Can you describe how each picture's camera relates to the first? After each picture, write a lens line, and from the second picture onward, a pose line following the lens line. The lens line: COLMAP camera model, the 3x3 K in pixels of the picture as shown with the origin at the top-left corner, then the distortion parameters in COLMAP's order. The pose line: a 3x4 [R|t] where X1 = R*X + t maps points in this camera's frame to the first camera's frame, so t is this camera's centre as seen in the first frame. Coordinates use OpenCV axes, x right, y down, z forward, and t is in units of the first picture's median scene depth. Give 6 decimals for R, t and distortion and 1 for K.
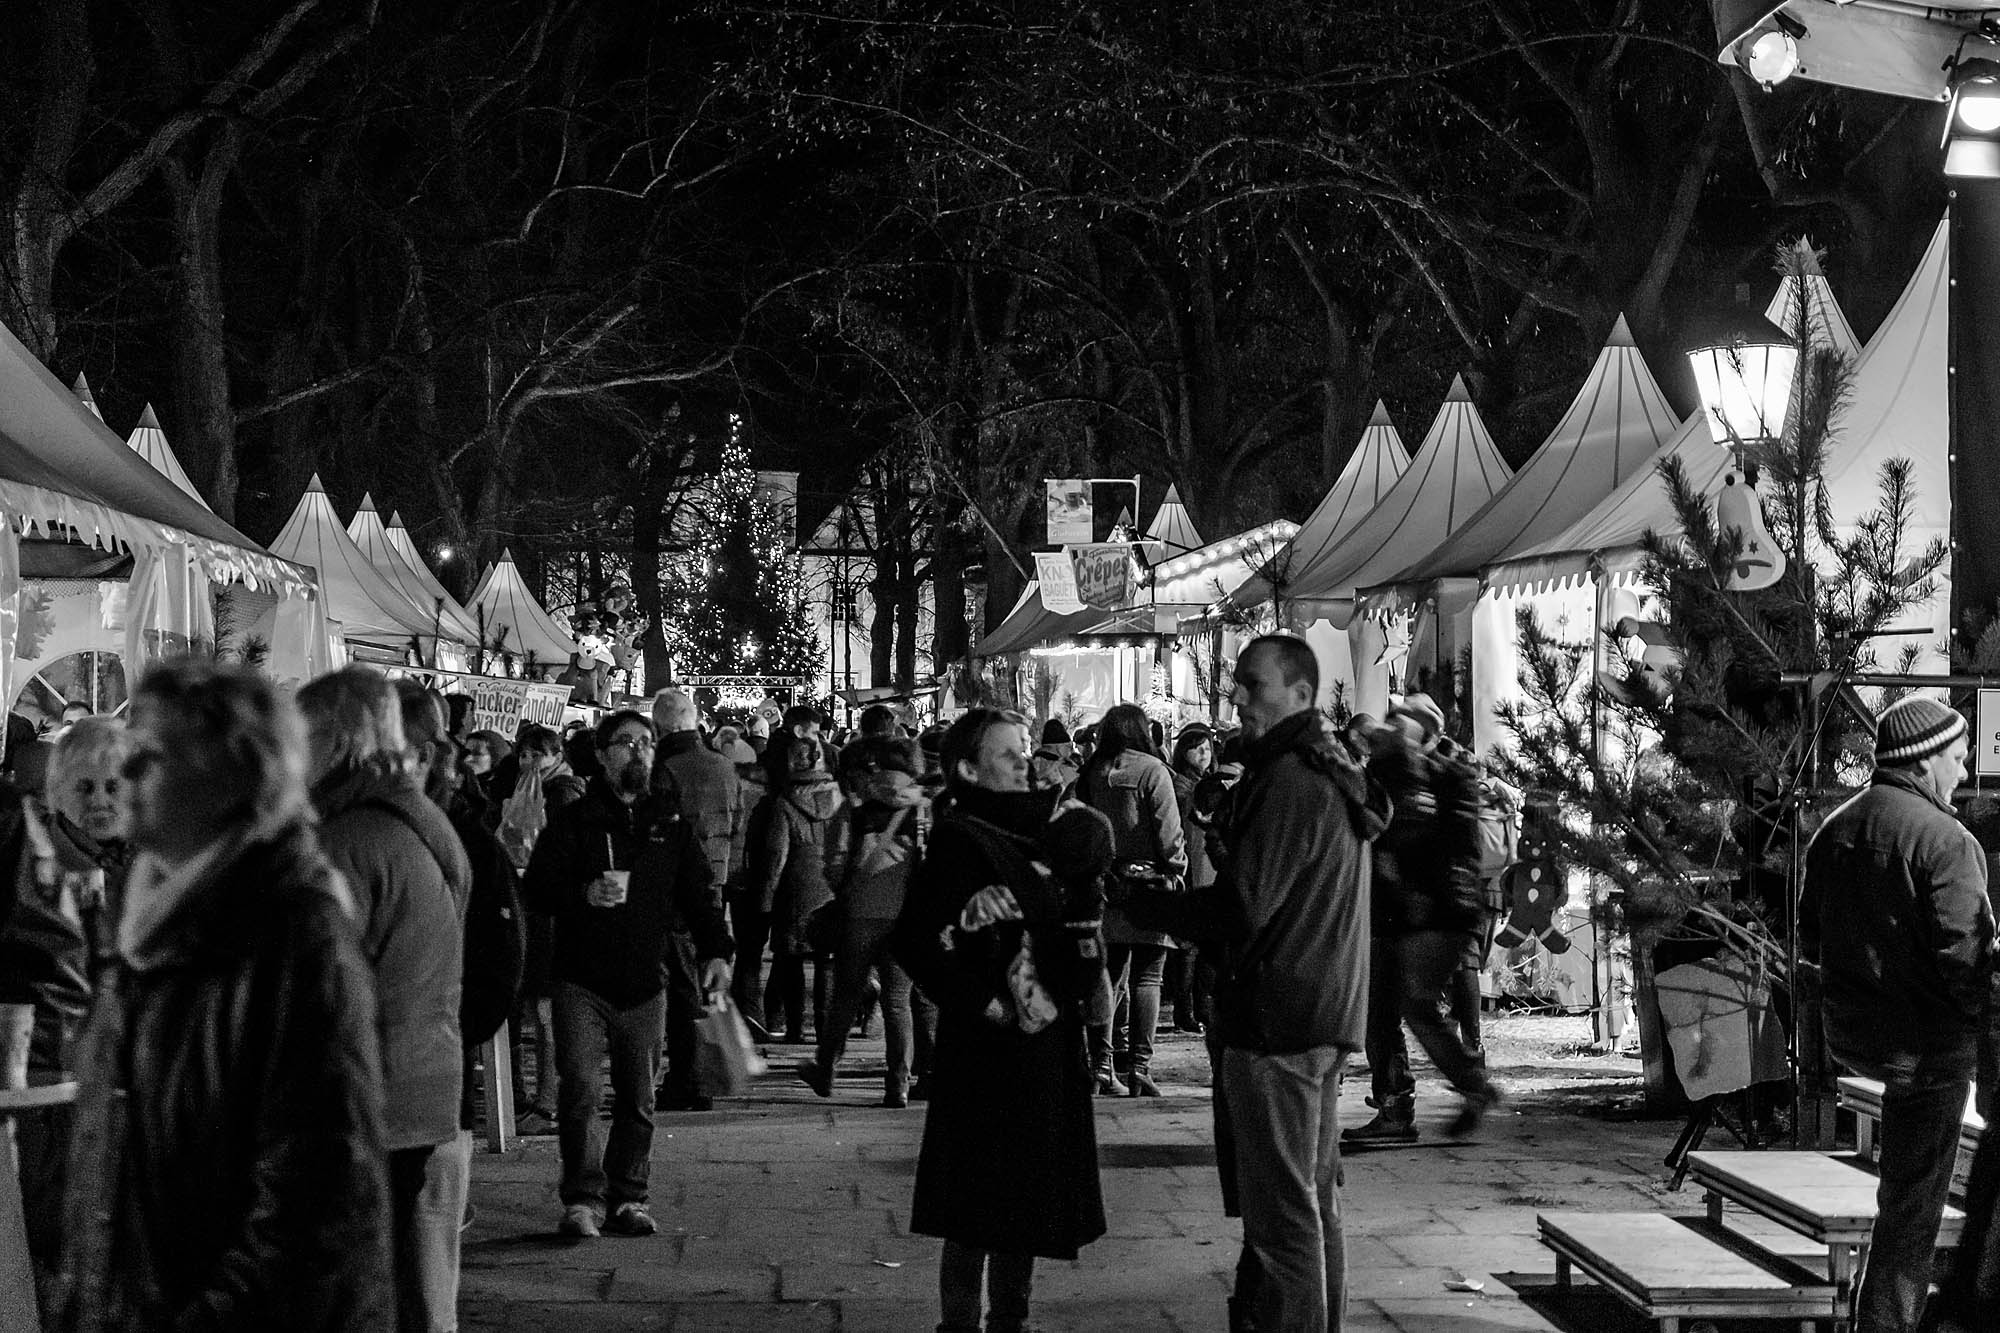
lens RADIAL K [[4761.2, 0, 999.7], [0, 4761.2, 666.6], [0, 0, 1]] dist [0.030682, 0.000000]
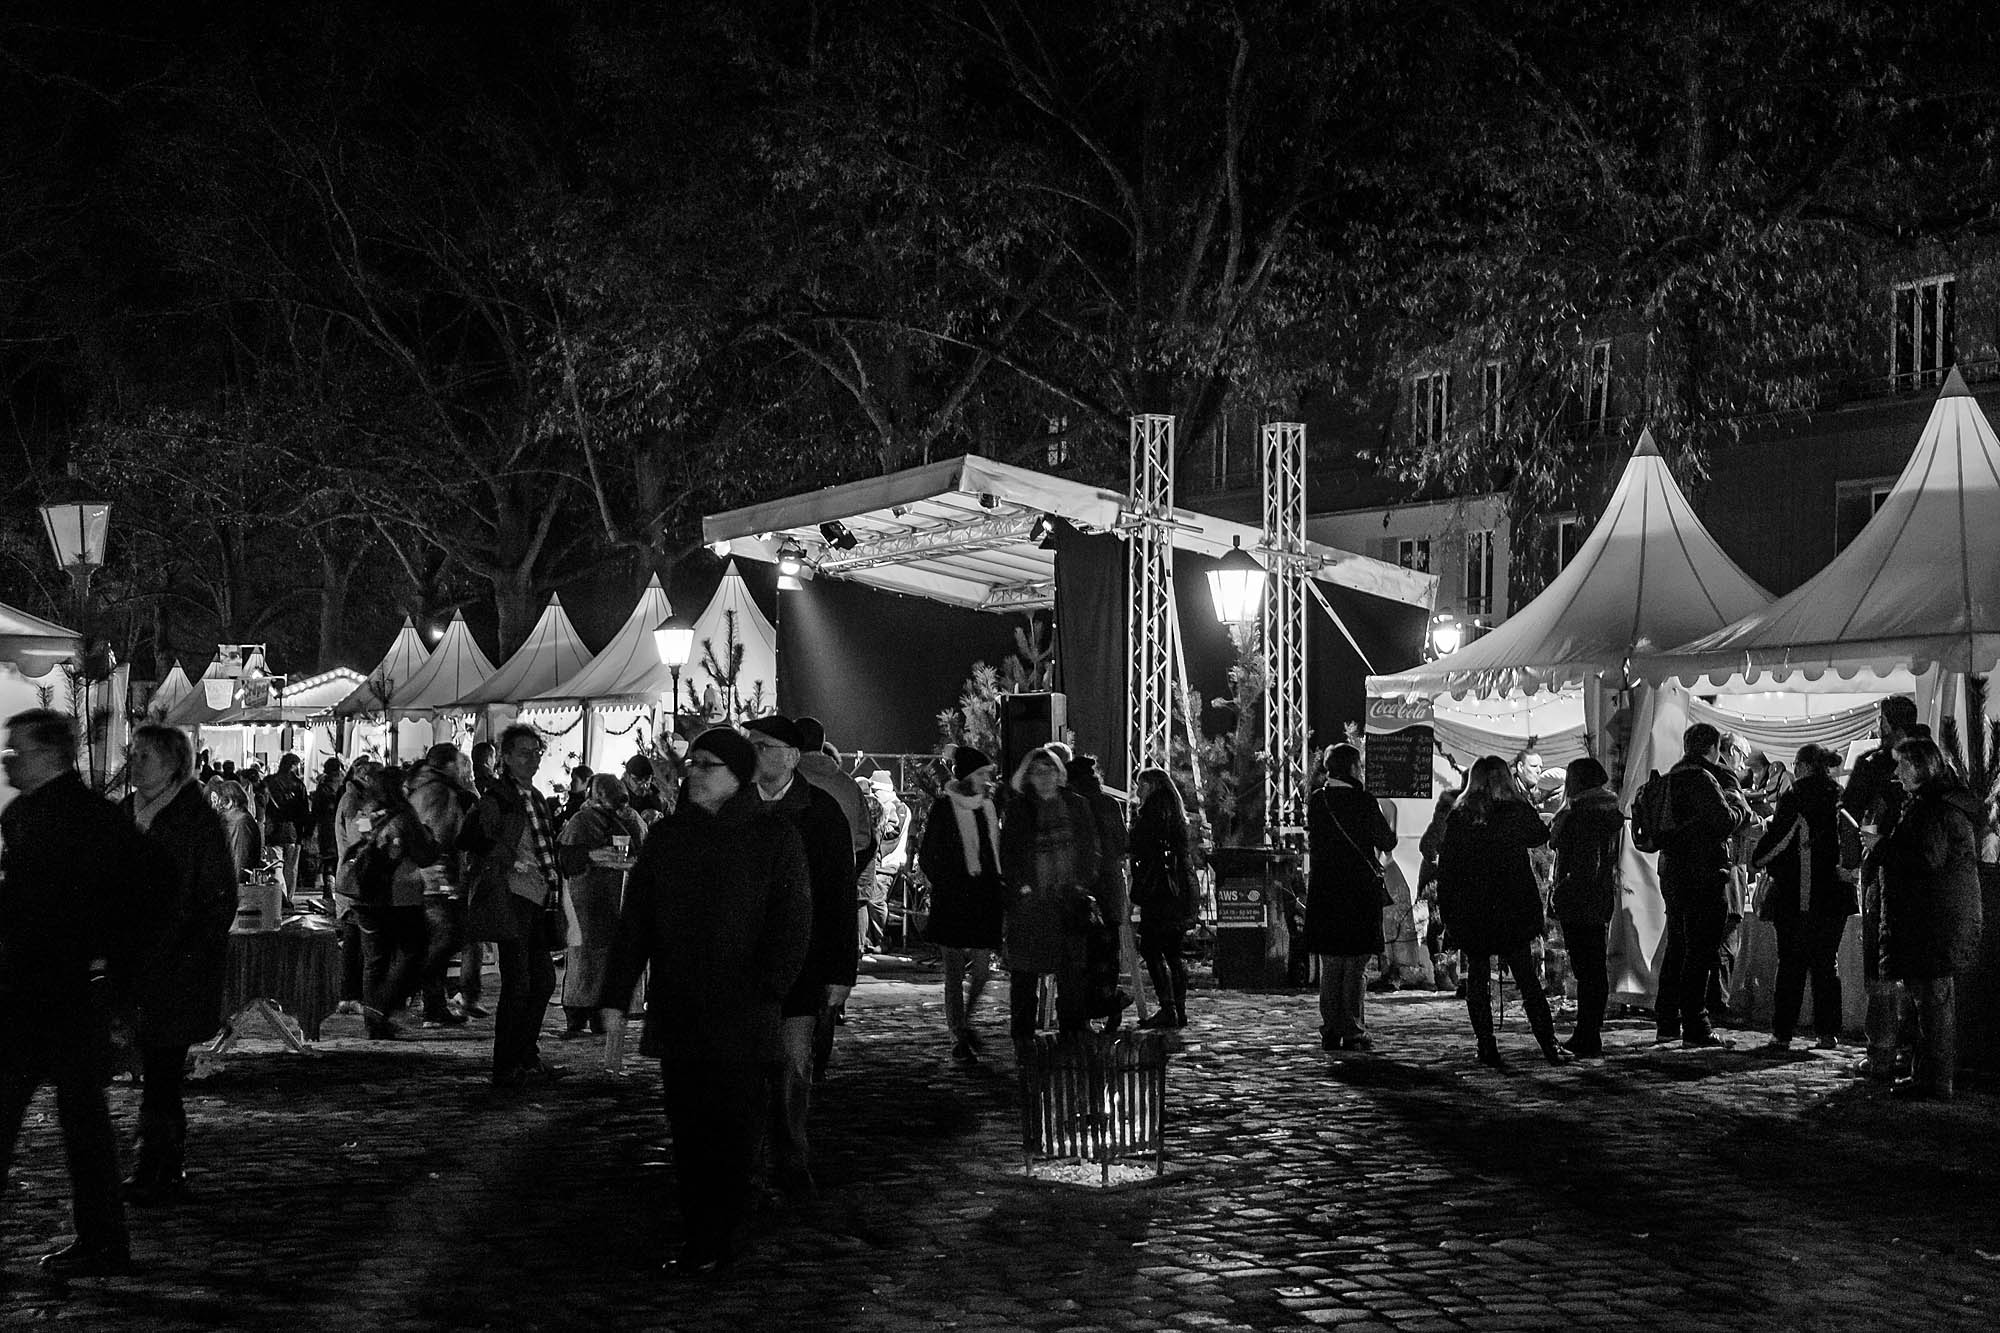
lens RADIAL K [[2721.2, 0, 1000.0], [0, 2721.2, 668.7], [0, 0, 1]] dist [-0.004216, 0.000000]
pose [[0.932492, 0.016128, 0.360830, -0.109684], [-0.008175, 0.999689, -0.023554, -0.004275], [-0.361098, 0.019014, 0.932334, -0.246653]]
